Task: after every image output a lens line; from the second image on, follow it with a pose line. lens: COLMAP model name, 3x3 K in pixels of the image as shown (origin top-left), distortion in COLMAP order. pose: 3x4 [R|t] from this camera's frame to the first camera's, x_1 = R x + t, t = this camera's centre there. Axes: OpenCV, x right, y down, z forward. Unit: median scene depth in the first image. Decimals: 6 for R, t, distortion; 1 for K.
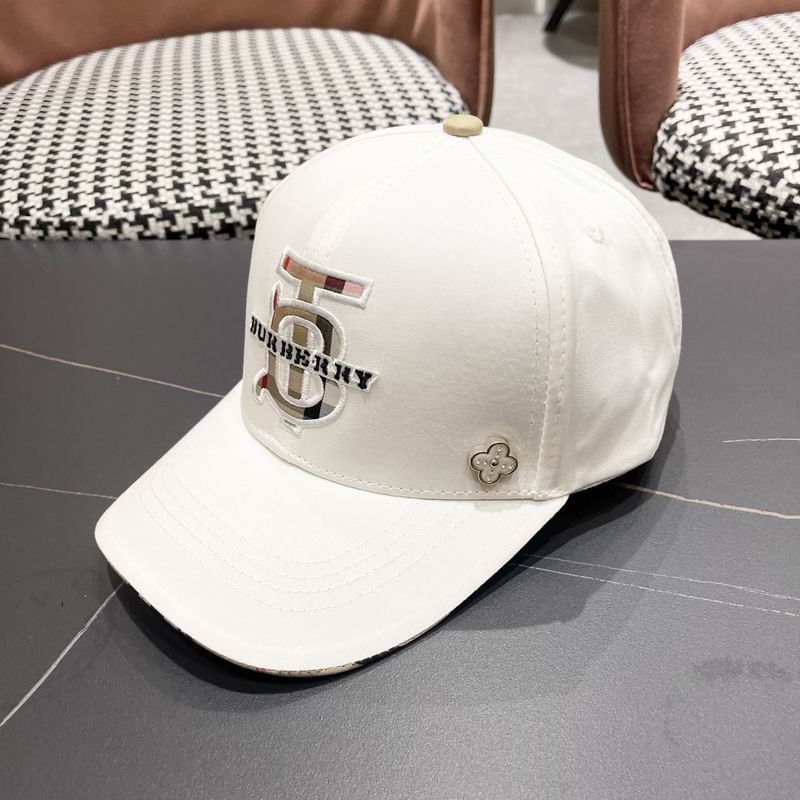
lens RADIAL K [[851.2, 0, 406.3], [0, 851.2, 405.5], [0, 0, 1]] dist [0.020386, 0.000000]
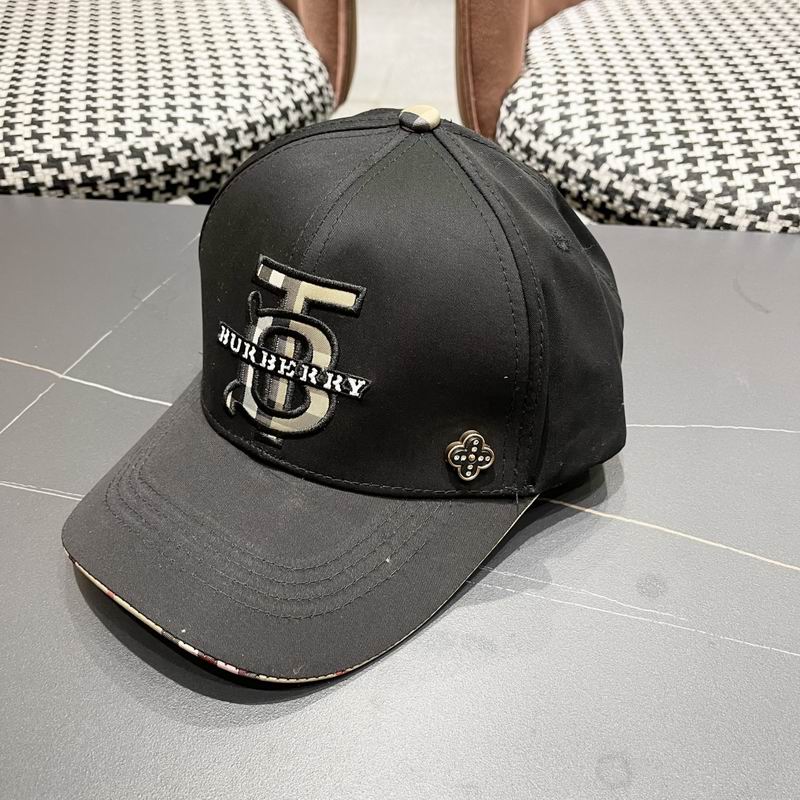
lens RADIAL K [[851.2, 0, 398.5], [0, 851.2, 409.9], [0, 0, 1]] dist [0.020386, 0.000000]
pose [[0.996859, 0.025151, 0.075090, 0.110809], [-0.030104, 0.997394, 0.065570, -0.025850], [-0.073245, -0.067625, 0.995019, -0.025274]]
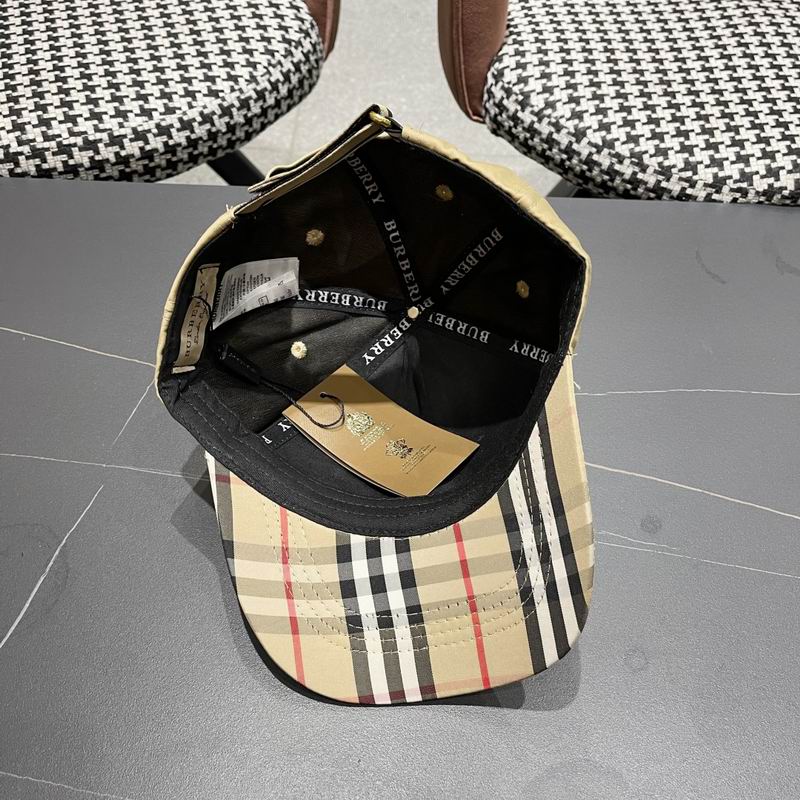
lens RADIAL K [[851.2, 0, 403.8], [0, 851.2, 402.5], [0, 0, 1]] dist [0.020386, 0.000000]
pose [[0.984648, -0.040389, 0.169813, -0.024377], [0.000901, 0.974024, 0.226441, -0.159940], [-0.174548, -0.222812, 0.959108, -0.164957]]
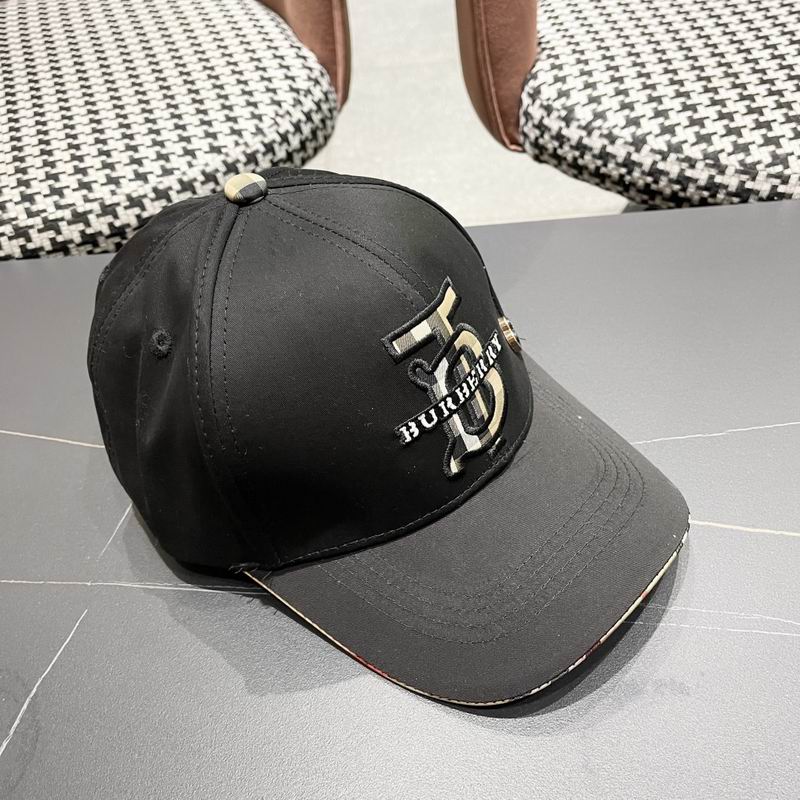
lens RADIAL K [[851.2, 0, 405.7], [0, 851.2, 410.4], [0, 0, 1]] dist [0.020386, 0.000000]
pose [[0.985923, -0.121031, 0.115361, 0.003536], [0.106810, 0.986720, 0.122370, -0.099213], [-0.128640, -0.108325, 0.985757, 0.003924]]
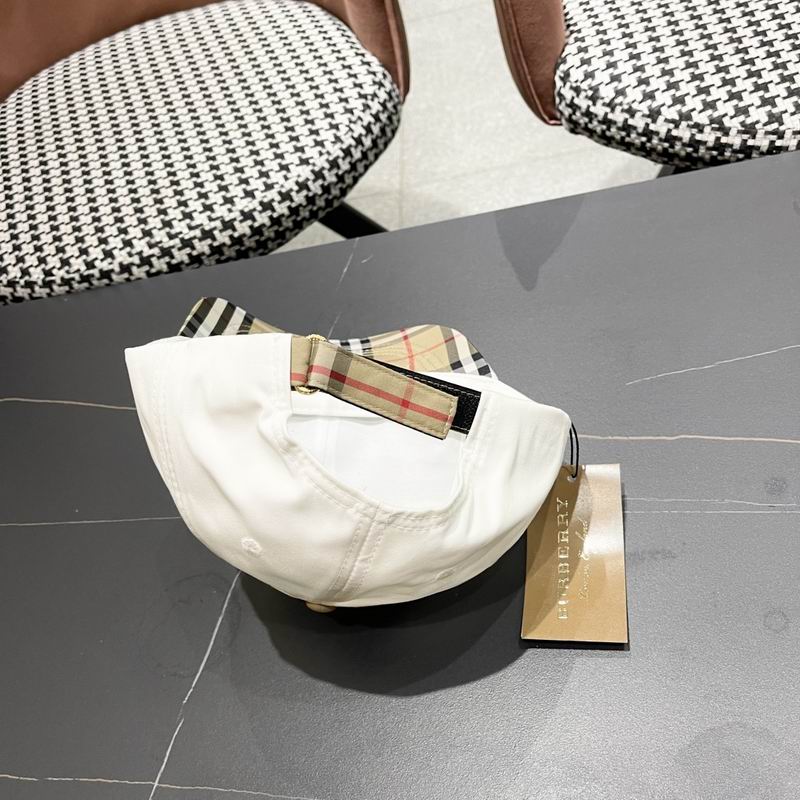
lens RADIAL K [[851.2, 0, 402.7], [0, 851.2, 417.3], [0, 0, 1]] dist [0.020386, 0.000000]
pose [[0.975425, -0.218315, -0.029732, 0.030354], [0.219837, 0.955314, 0.197601, -0.162817], [-0.014736, -0.199282, 0.979831, -0.224604]]
